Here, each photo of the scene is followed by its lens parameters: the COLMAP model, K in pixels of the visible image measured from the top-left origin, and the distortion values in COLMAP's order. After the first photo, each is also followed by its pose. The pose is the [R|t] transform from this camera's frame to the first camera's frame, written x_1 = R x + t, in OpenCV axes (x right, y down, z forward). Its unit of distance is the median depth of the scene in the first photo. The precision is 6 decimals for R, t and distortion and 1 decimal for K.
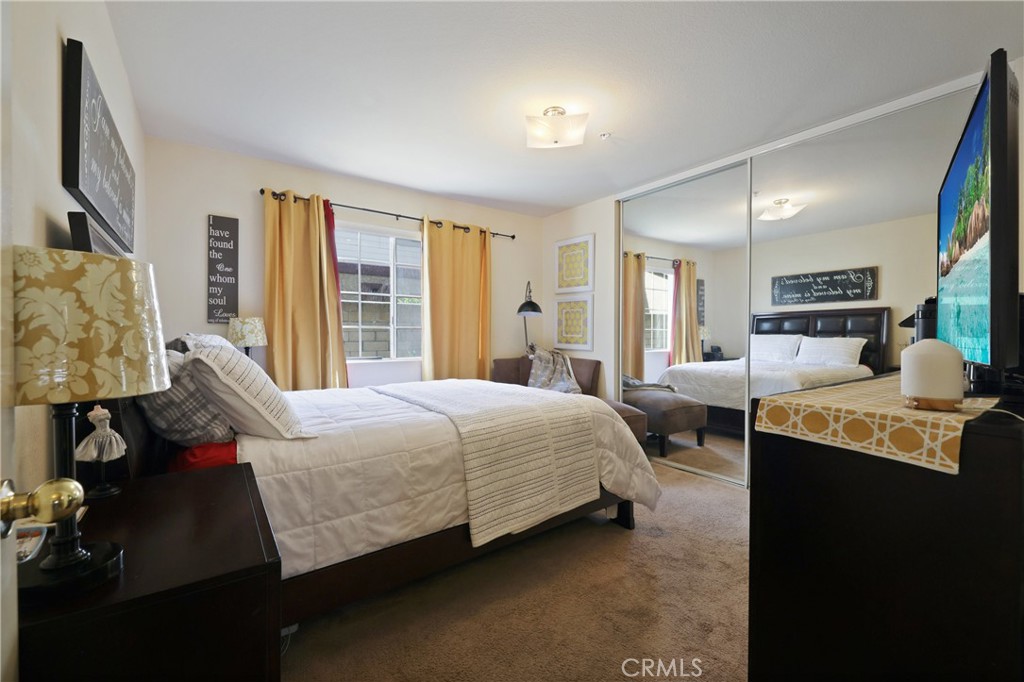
lens RADIAL K [[430.1, 0, 509.8], [0, 430.1, 336.1], [0, 0, 1]] dist [-0.000236, -0.000322]
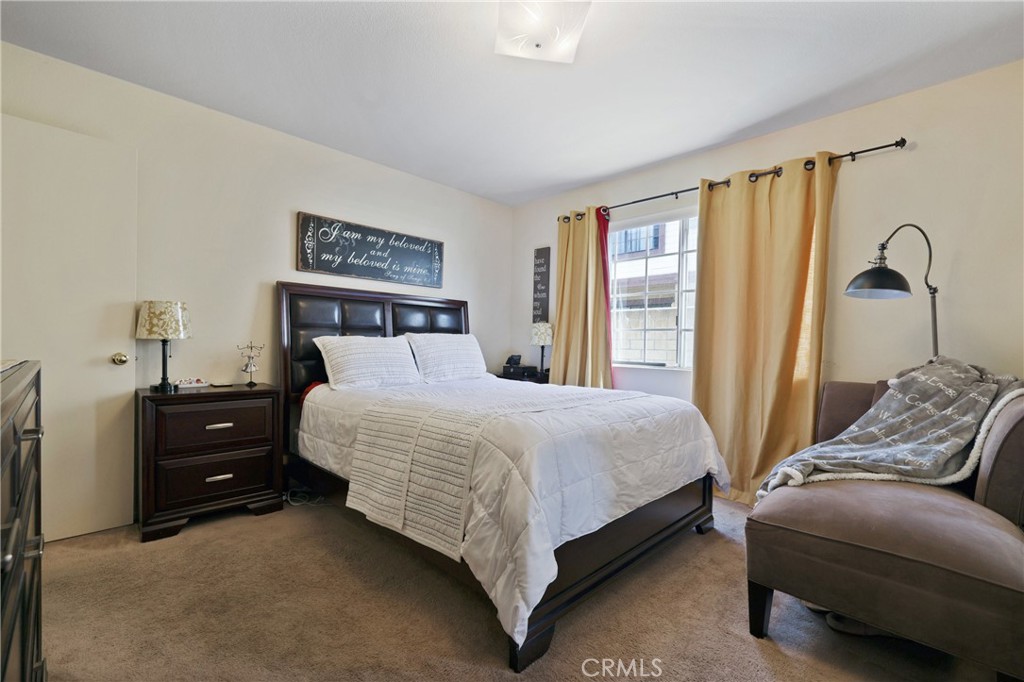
lens RADIAL K [[439.3, 0, 507.4], [0, 439.3, 344.9], [0, 0, 1]] dist [-0.000112, -0.000439]
pose [[0.144557, 0.002869, -0.989492, 0.659506], [-0.025942, 0.999663, -0.000892, 0.024445], [0.989156, 0.025799, 0.144583, 0.708144]]
